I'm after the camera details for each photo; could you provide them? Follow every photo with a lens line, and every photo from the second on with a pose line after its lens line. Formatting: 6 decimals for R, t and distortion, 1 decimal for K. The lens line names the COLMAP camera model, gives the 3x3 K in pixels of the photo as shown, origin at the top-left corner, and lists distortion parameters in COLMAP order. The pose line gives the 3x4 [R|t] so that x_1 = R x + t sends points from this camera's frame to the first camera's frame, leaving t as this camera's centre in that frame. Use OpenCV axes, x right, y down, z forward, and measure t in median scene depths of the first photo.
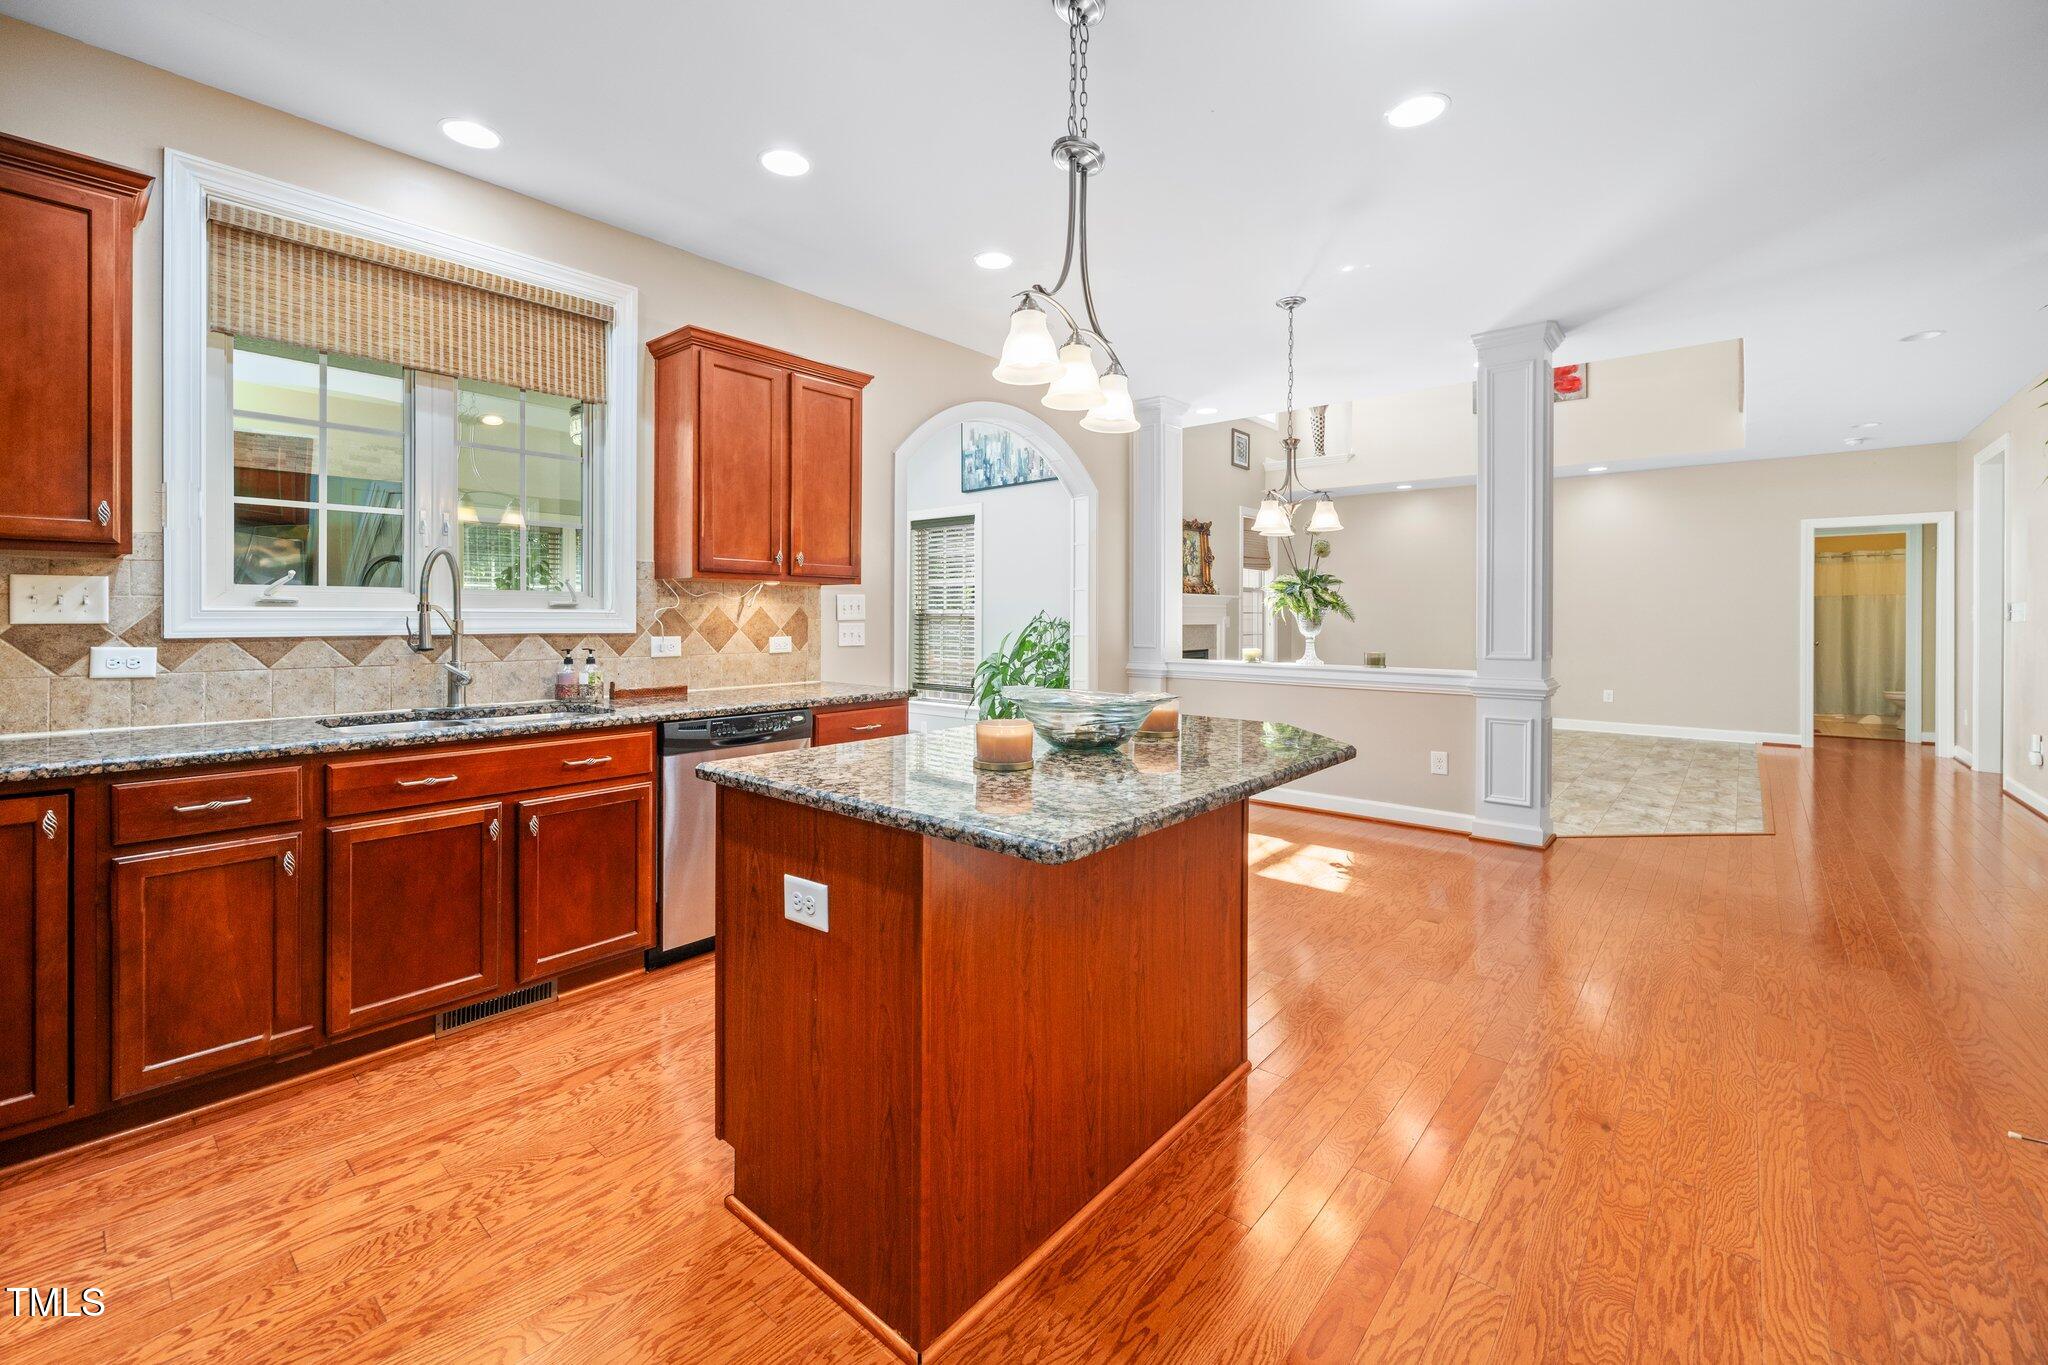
lens RADIAL K [[845.8, 0, 991.9], [0, 845.8, 619.4], [0, 0, 1]] dist [-0.000596, -0.000070]
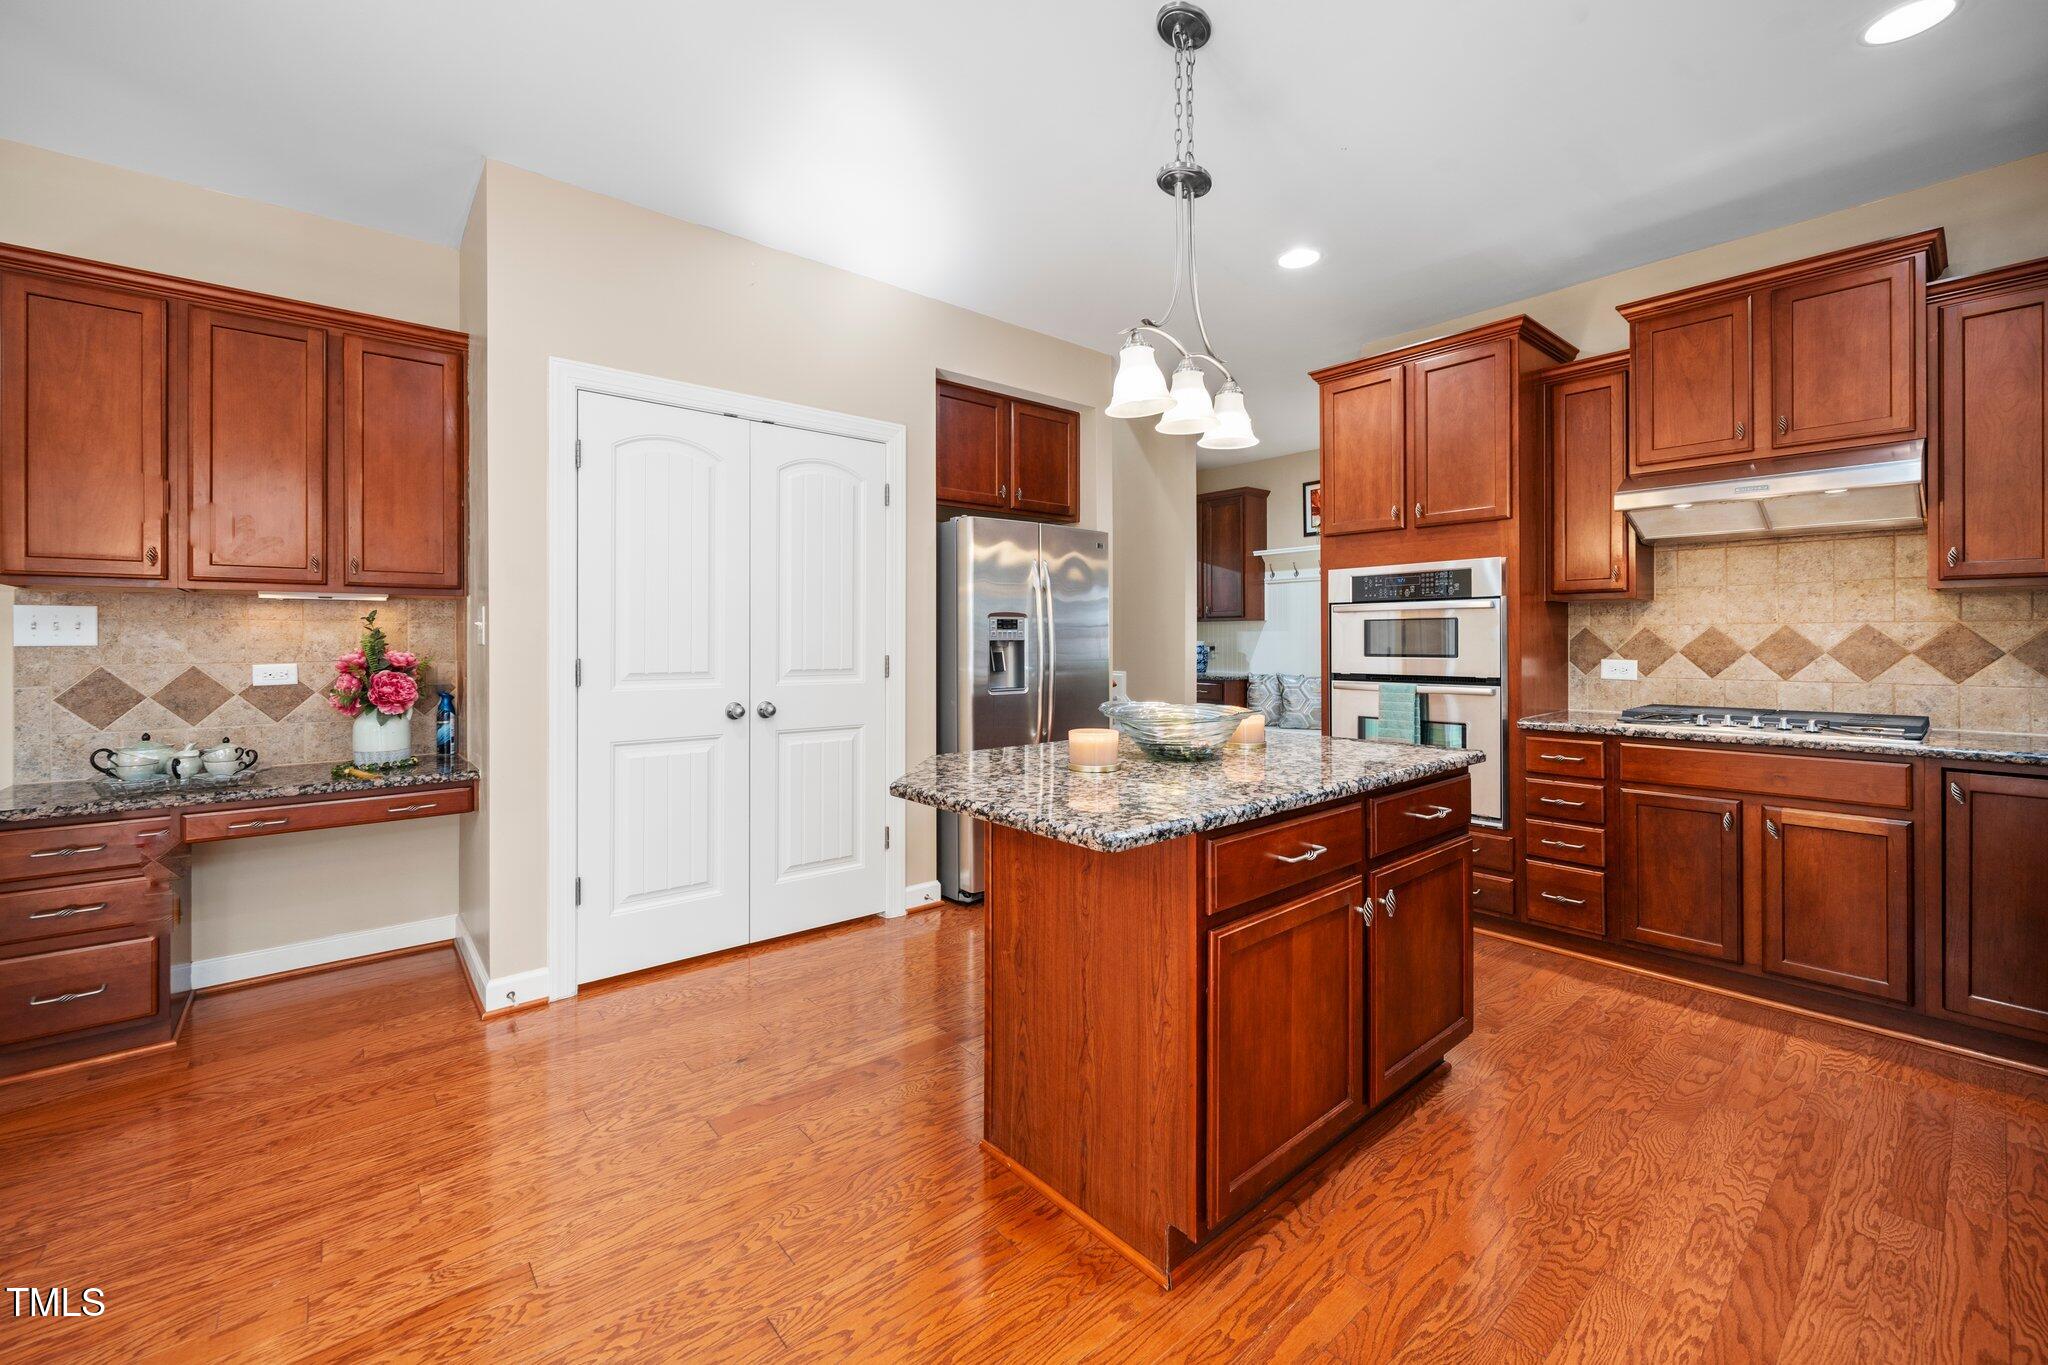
lens RADIAL K [[828.2, 0, 1018.0], [0, 828.2, 645.8], [0, 0, 1]] dist [-0.002694, -0.000446]
pose [[-0.989419, -0.002083, 0.145069, 0.144530], [-0.000684, 0.999953, 0.009697, -0.005520], [-0.145082, 0.009496, -0.989374, 1.877509]]
